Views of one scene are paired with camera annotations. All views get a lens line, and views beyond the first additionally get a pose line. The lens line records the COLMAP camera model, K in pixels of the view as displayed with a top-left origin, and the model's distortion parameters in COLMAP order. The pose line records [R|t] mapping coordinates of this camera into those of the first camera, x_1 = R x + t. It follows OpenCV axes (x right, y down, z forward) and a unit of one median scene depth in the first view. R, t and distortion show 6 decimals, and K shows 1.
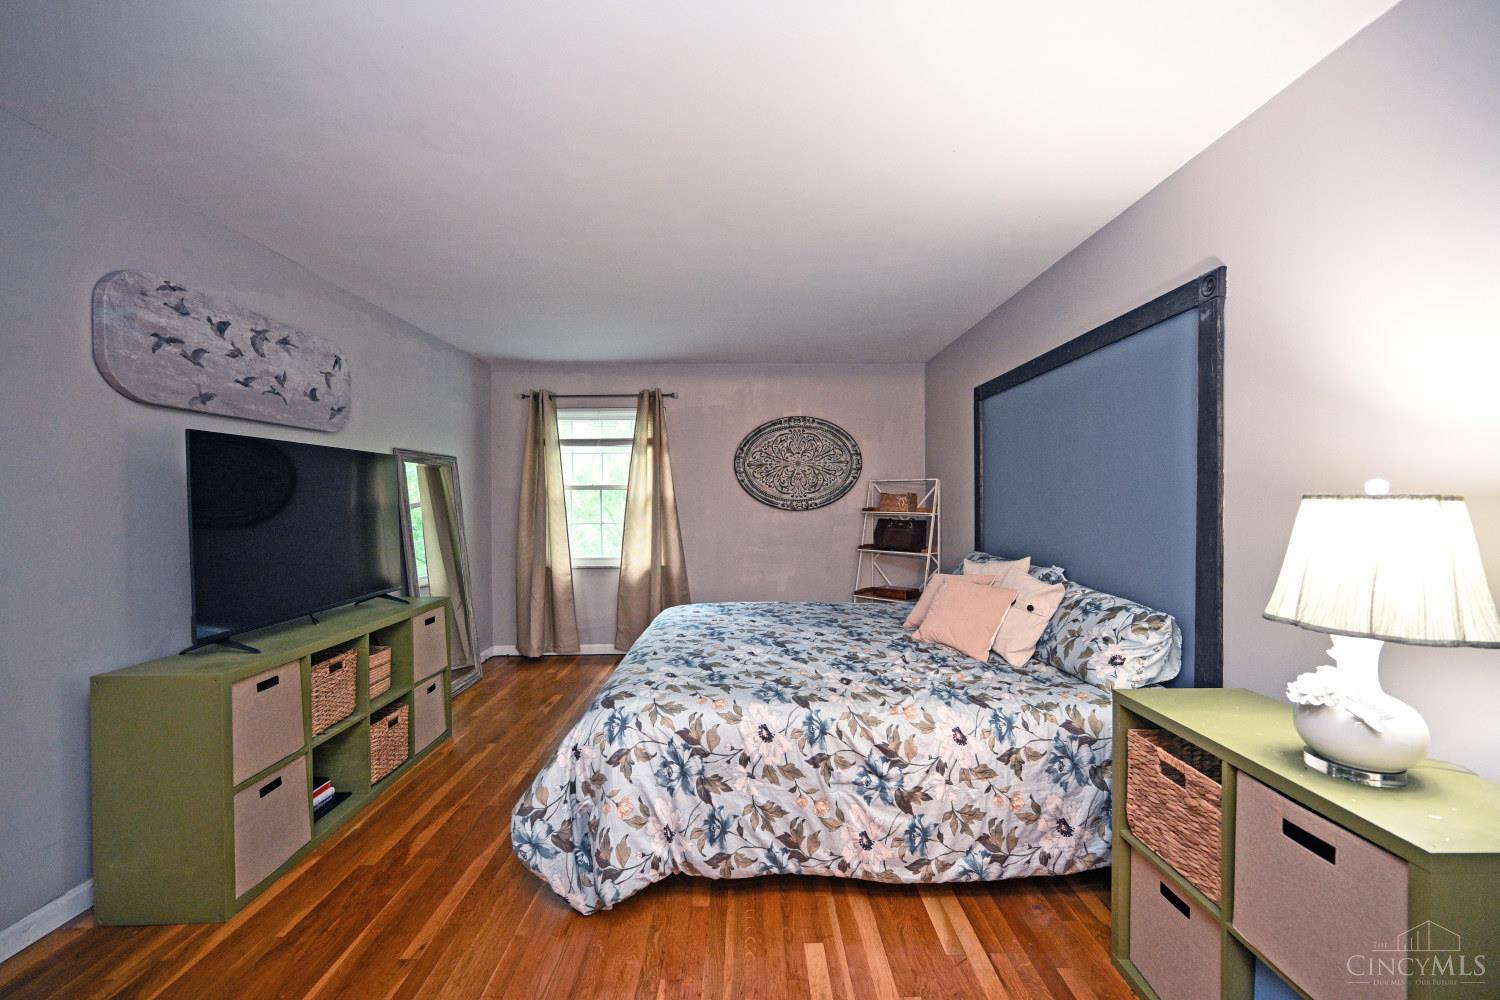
lens RADIAL K [[592.4, 0, 746.7], [0, 592.4, 499.5], [0, 0, 1]] dist [-0.002369, 0.000643]
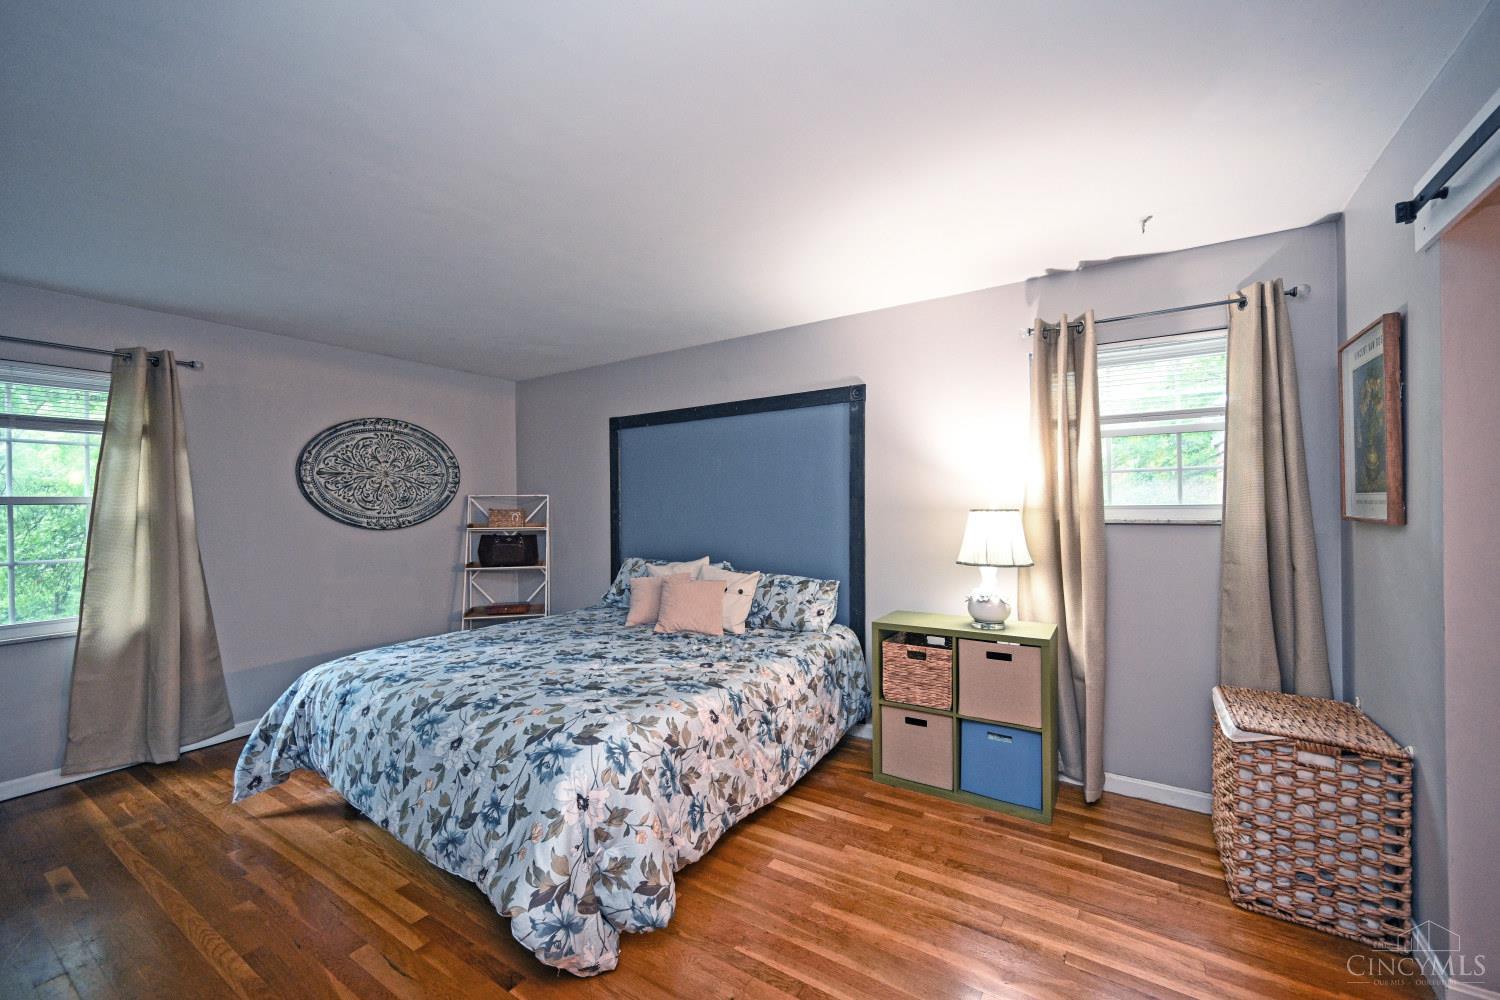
lens RADIAL K [[592.4, 0, 735.9], [0, 592.4, 501.8], [0, 0, 1]] dist [-0.002369, 0.000643]
pose [[0.559481, 0.005366, 0.828826, -0.910395], [0.011228, 0.999838, -0.014052, -0.010046], [-0.828767, 0.017168, 0.559330, 0.306778]]
